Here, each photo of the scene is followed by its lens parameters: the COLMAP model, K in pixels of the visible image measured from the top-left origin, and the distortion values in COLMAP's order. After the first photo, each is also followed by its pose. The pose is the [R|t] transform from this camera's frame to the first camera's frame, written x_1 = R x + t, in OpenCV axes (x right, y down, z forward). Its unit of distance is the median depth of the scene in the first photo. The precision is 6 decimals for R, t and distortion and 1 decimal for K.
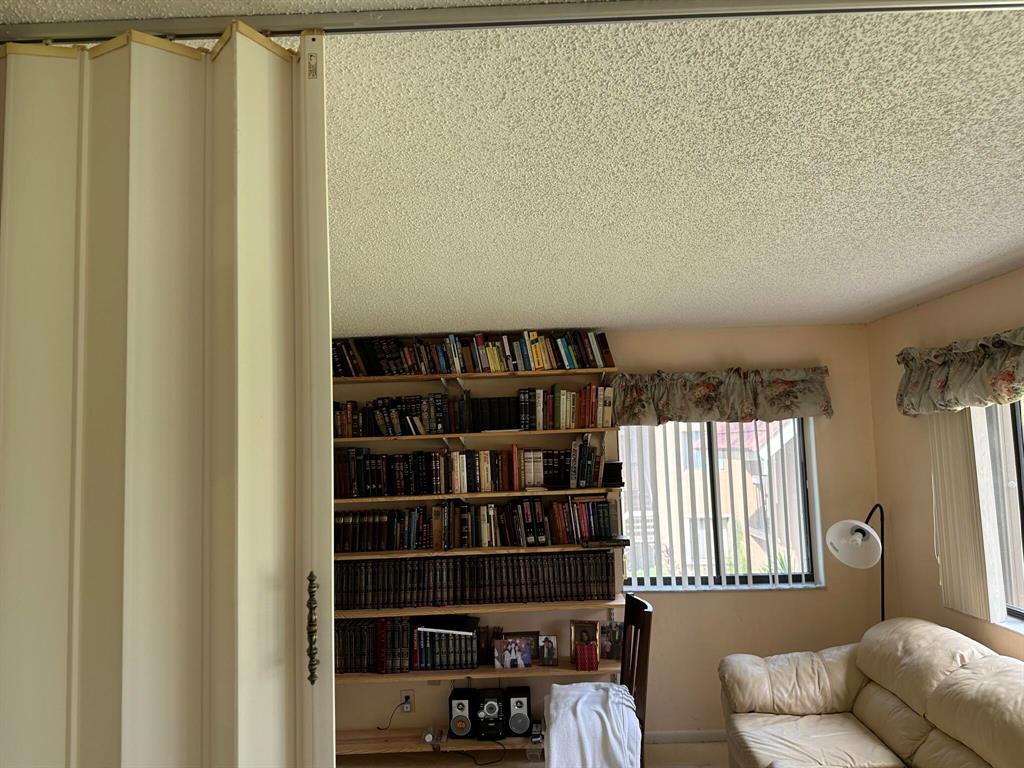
lens RADIAL K [[714.1, 0, 512.0], [0, 714.1, 384.0], [0, 0, 1]] dist [0.088738, -0.115232]
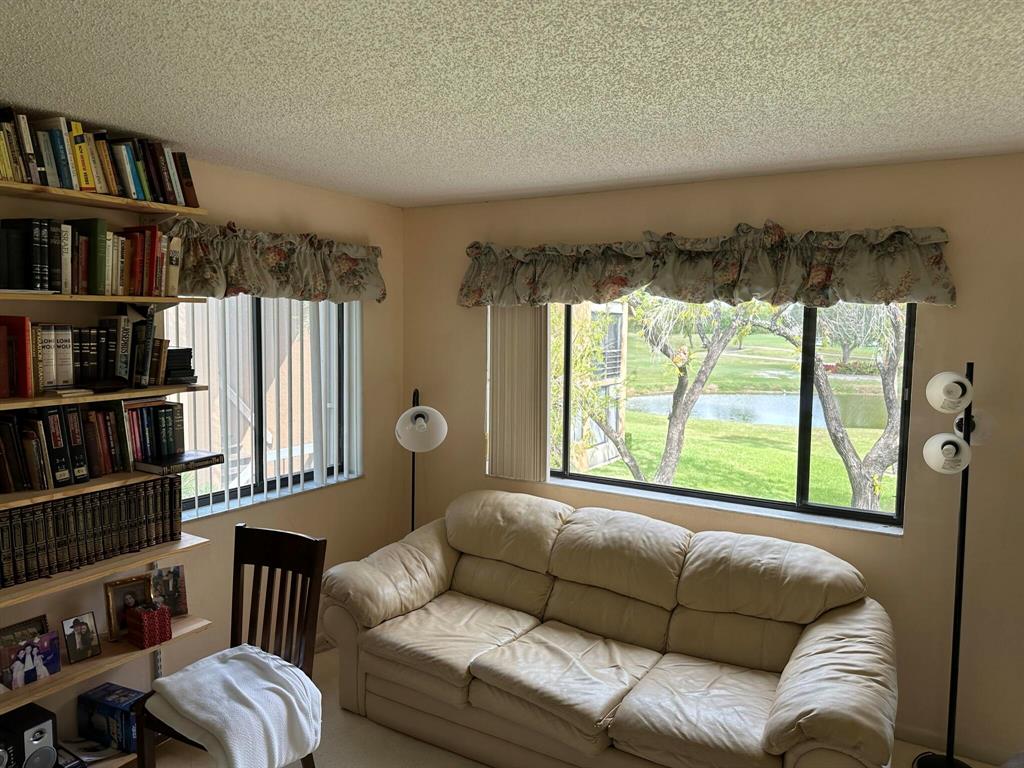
lens RADIAL K [[722.1, 0, 510.9], [0, 722.1, 381.3], [0, 0, 1]] dist [0.101208, -0.113883]
pose [[0.495697, -0.035811, 0.867757, -0.318559], [-0.106244, 0.989145, 0.101512, 0.035683], [-0.861972, -0.142513, 0.486512, 0.380124]]
